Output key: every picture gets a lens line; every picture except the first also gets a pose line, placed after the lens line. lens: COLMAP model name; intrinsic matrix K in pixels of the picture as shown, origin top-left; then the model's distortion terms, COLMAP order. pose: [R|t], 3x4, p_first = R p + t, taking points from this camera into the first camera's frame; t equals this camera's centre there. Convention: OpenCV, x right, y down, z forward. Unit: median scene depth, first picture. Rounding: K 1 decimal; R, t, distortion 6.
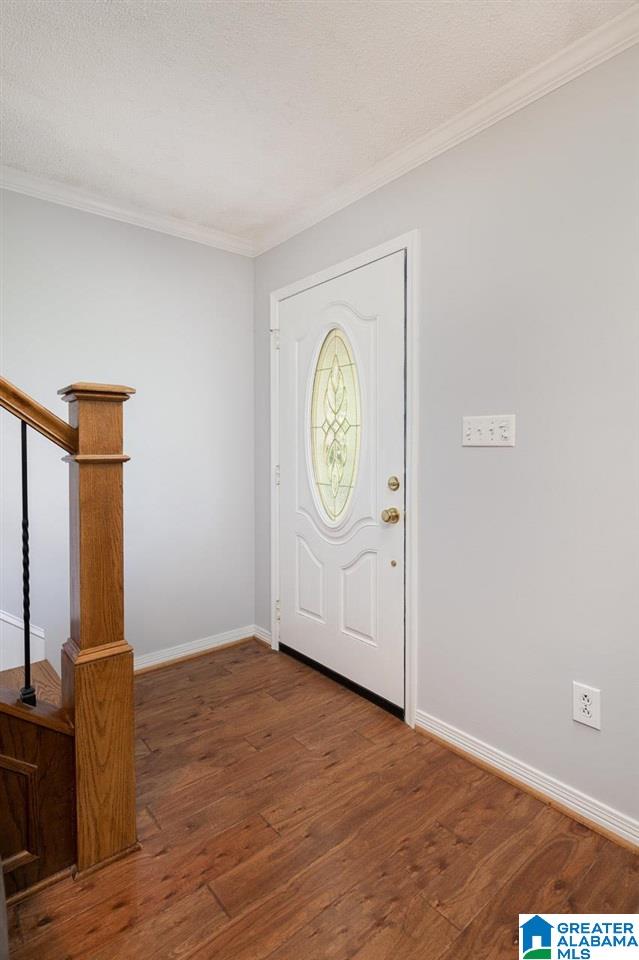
lens RADIAL K [[451.2, 0, 288.8], [0, 451.2, 446.6], [0, 0, 1]] dist [-0.001750, -0.000115]
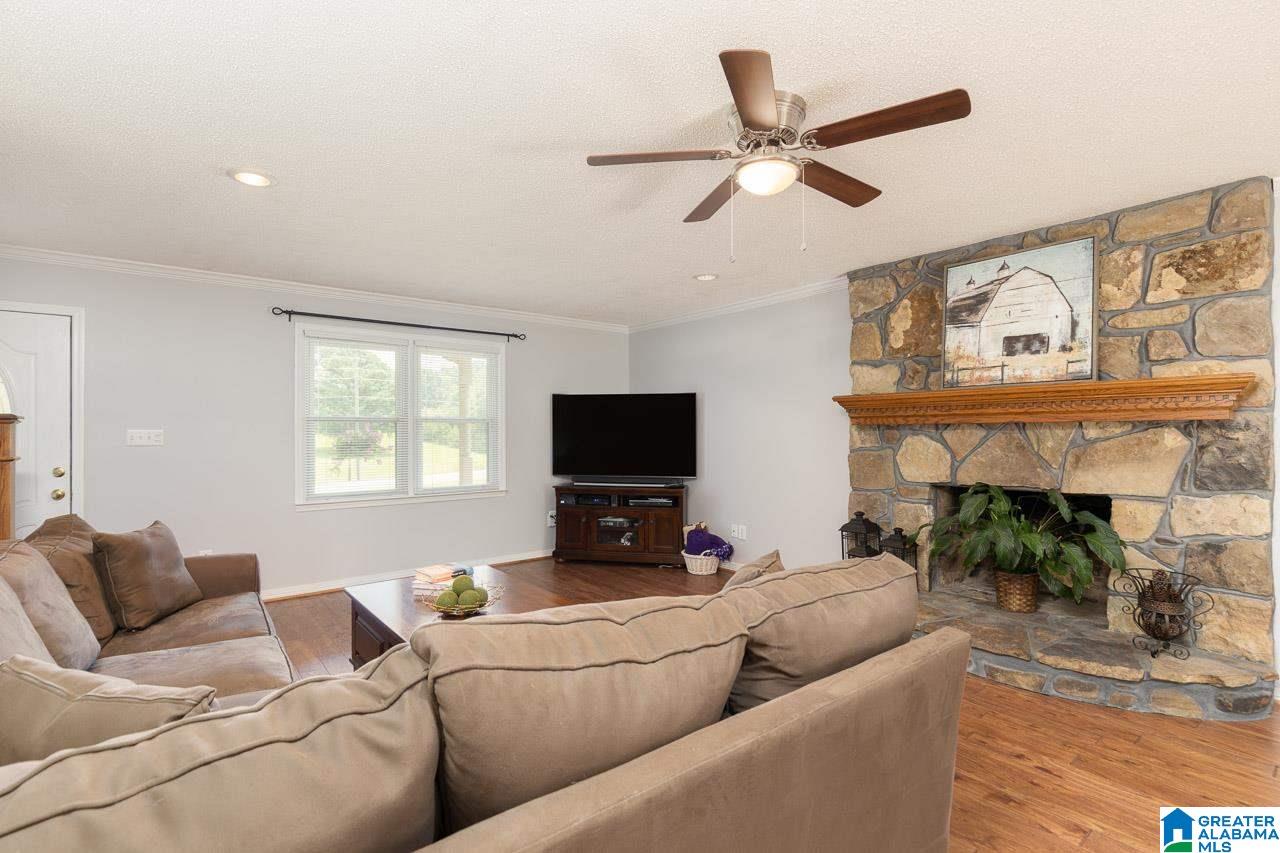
lens RADIAL K [[594.3, 0, 594.3], [0, 594.3, 432.6], [0, 0, 1]] dist [0.001600, -0.000046]
pose [[-0.005478, -0.002825, 0.999981, -2.472438], [0.014584, 0.999889, 0.002905, -0.041952], [-0.999879, 0.014600, -0.005436, -1.038275]]
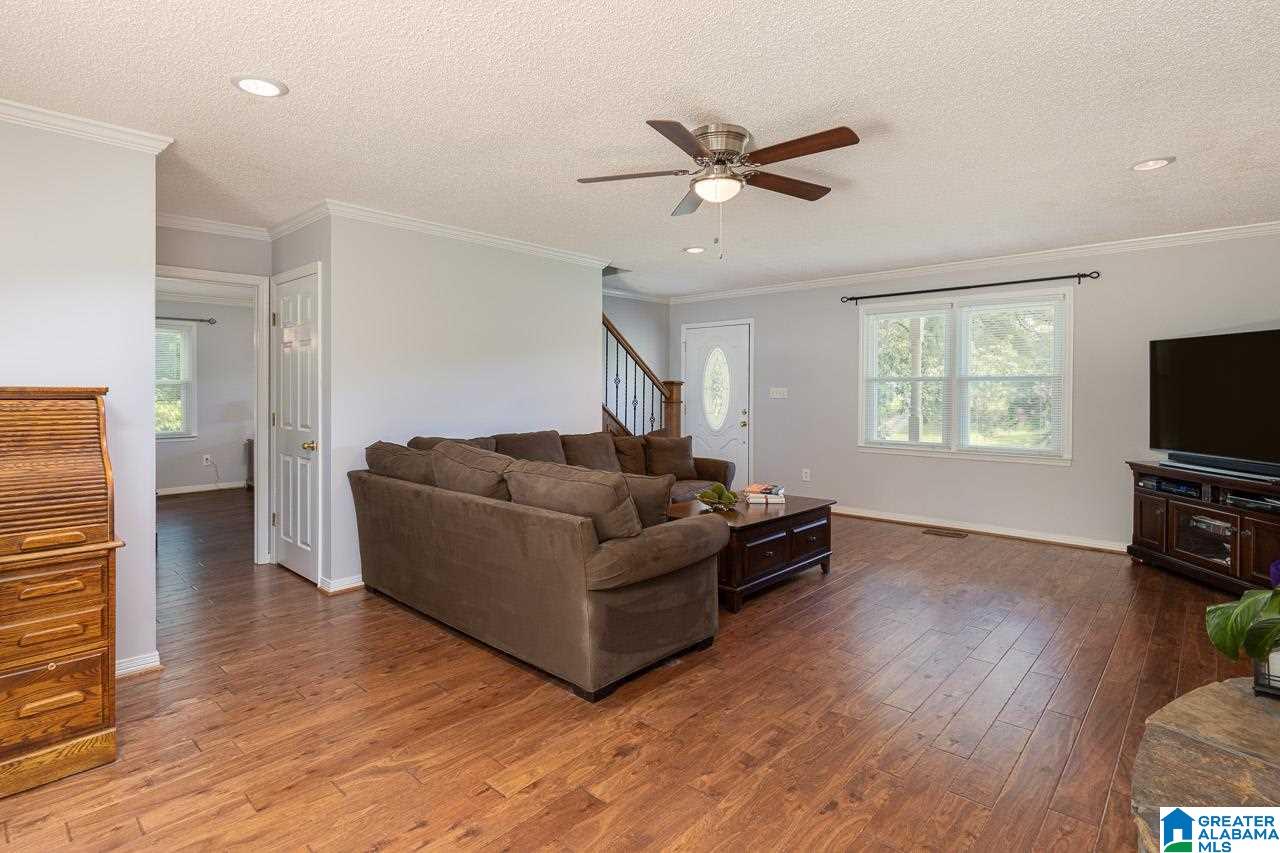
lens RADIAL K [[620.8, 0, 640.6], [0, 620.8, 390.4], [0, 0, 1]] dist [0.001988, 0.000169]
pose [[0.981214, 0.002648, 0.192905, -1.544869], [-0.000842, 0.999955, -0.009445, -0.010409], [-0.192921, 0.009105, 0.981172, -3.544358]]
